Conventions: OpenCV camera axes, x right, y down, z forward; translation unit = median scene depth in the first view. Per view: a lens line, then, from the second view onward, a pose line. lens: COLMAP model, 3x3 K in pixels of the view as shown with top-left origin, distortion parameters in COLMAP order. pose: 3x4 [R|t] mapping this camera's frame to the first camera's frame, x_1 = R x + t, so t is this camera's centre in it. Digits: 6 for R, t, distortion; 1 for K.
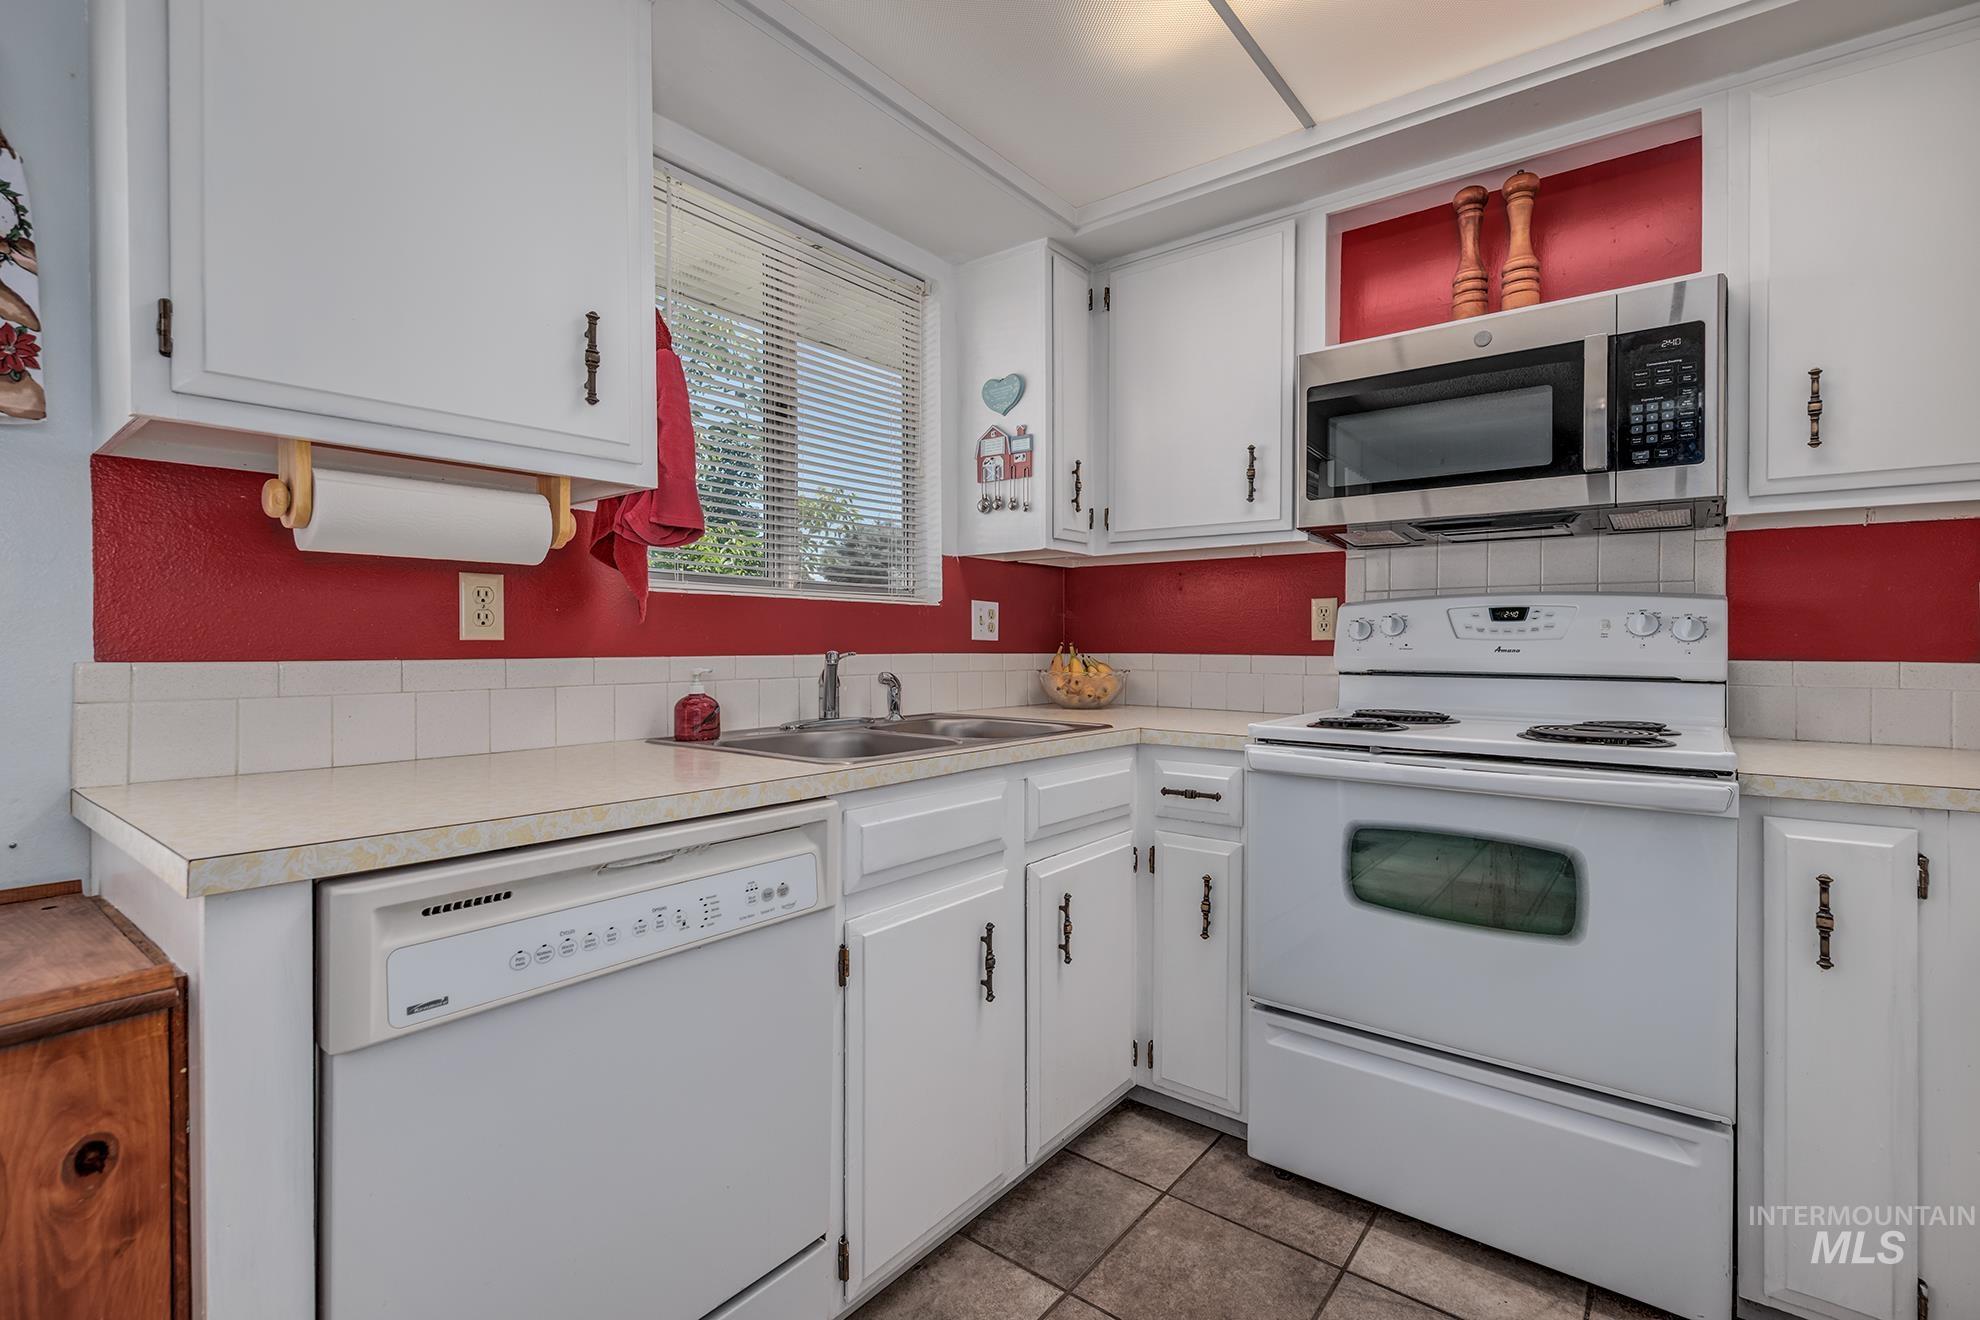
lens RADIAL K [[878.4, 0, 992.8], [0, 878.4, 647.6], [0, 0, 1]] dist [-0.000817, -0.000868]
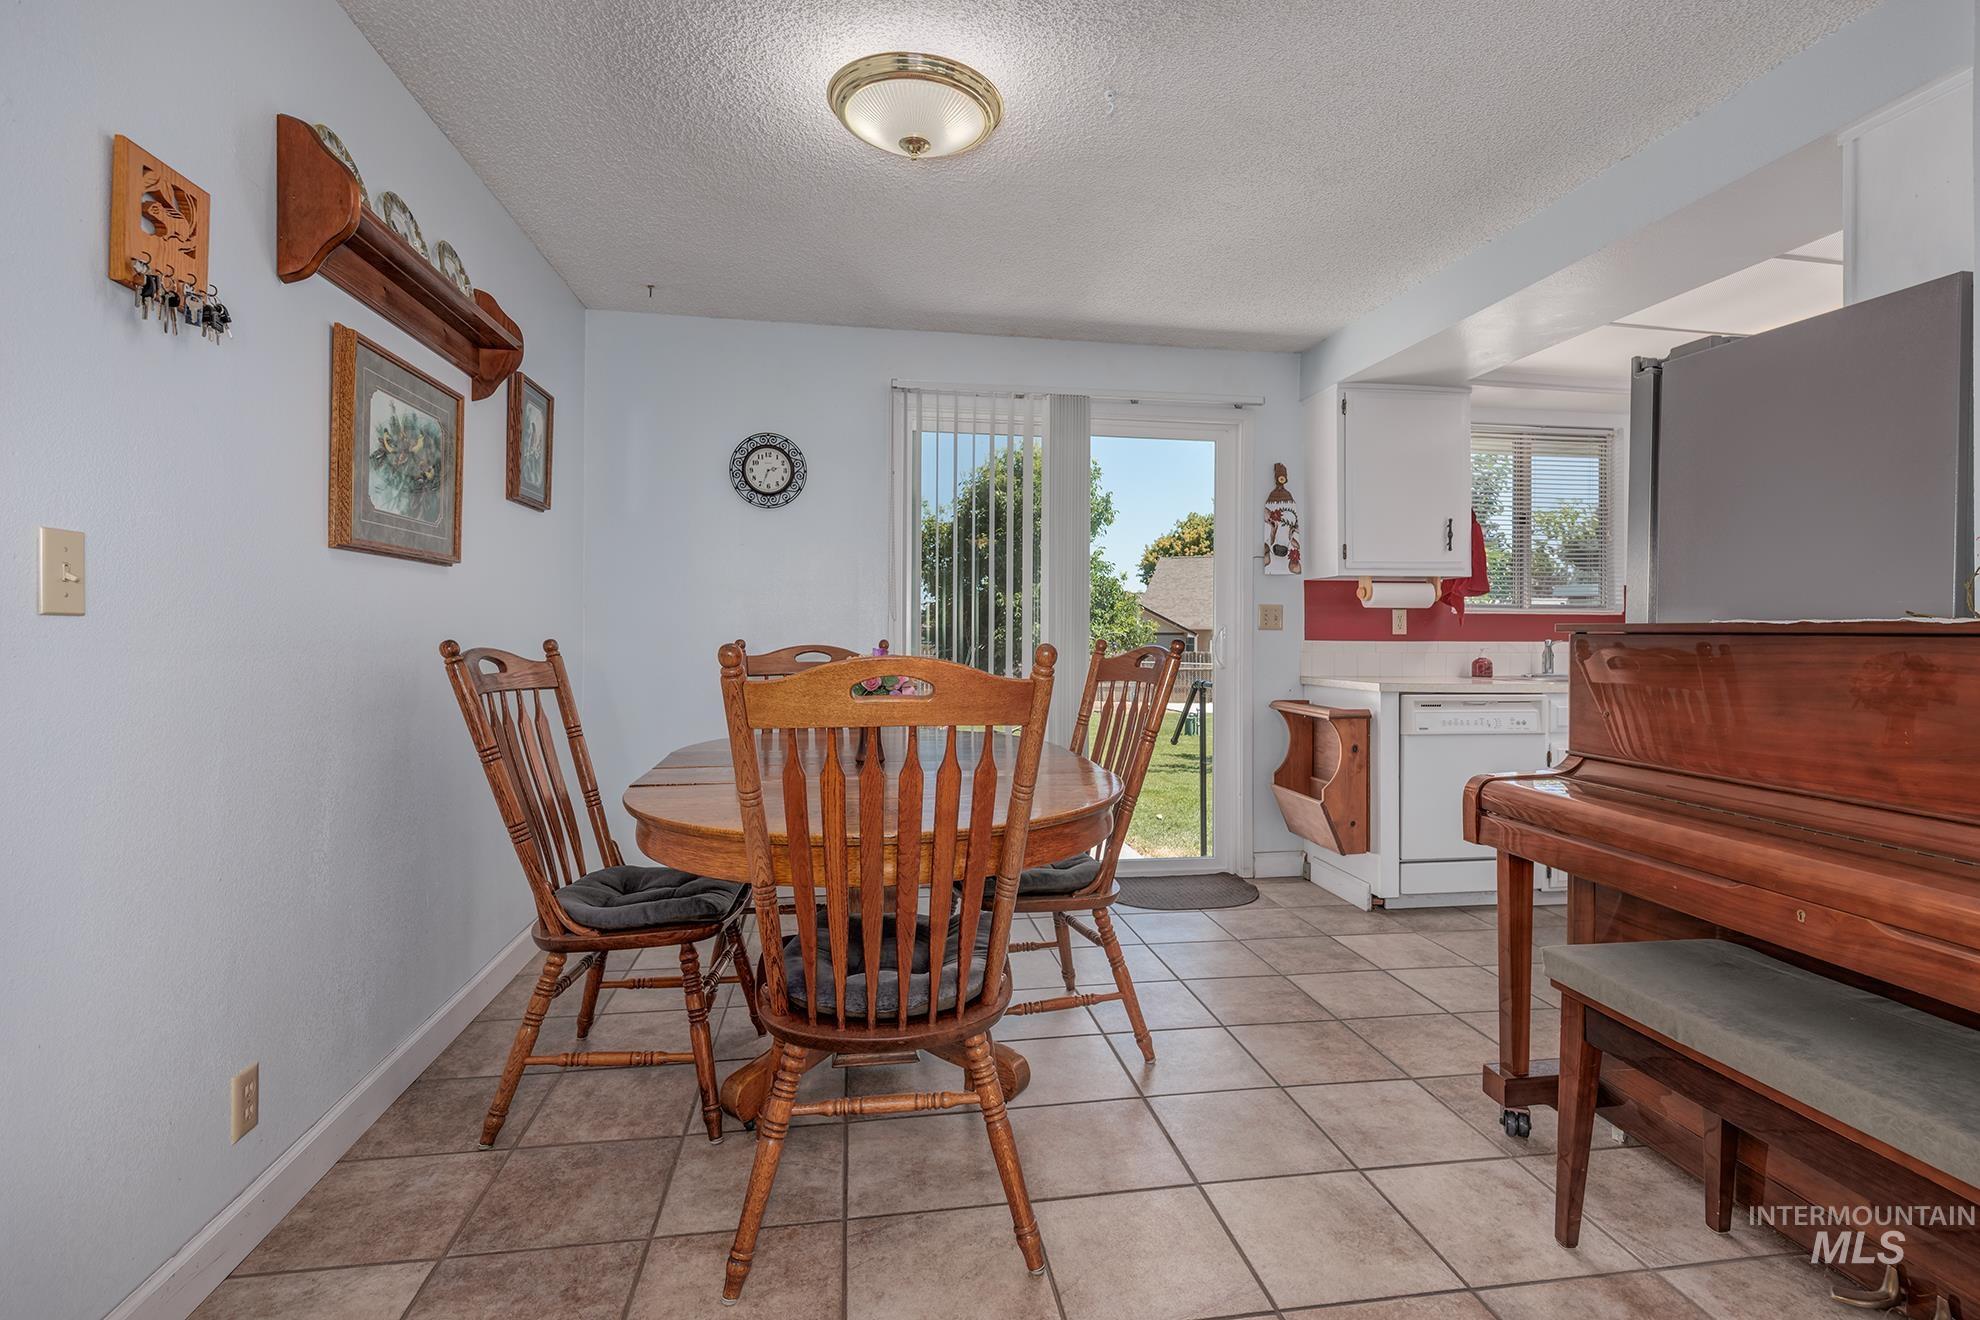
lens RADIAL K [[923.0, 0, 1003.7], [0, 923.0, 649.5], [0, 0, 1]] dist [-0.011090, -0.000731]
pose [[0.741969, 0.009984, -0.670359, 0.463127], [-0.004818, 0.999943, 0.009560, 0.018361], [0.670416, -0.003864, 0.741975, -2.147859]]
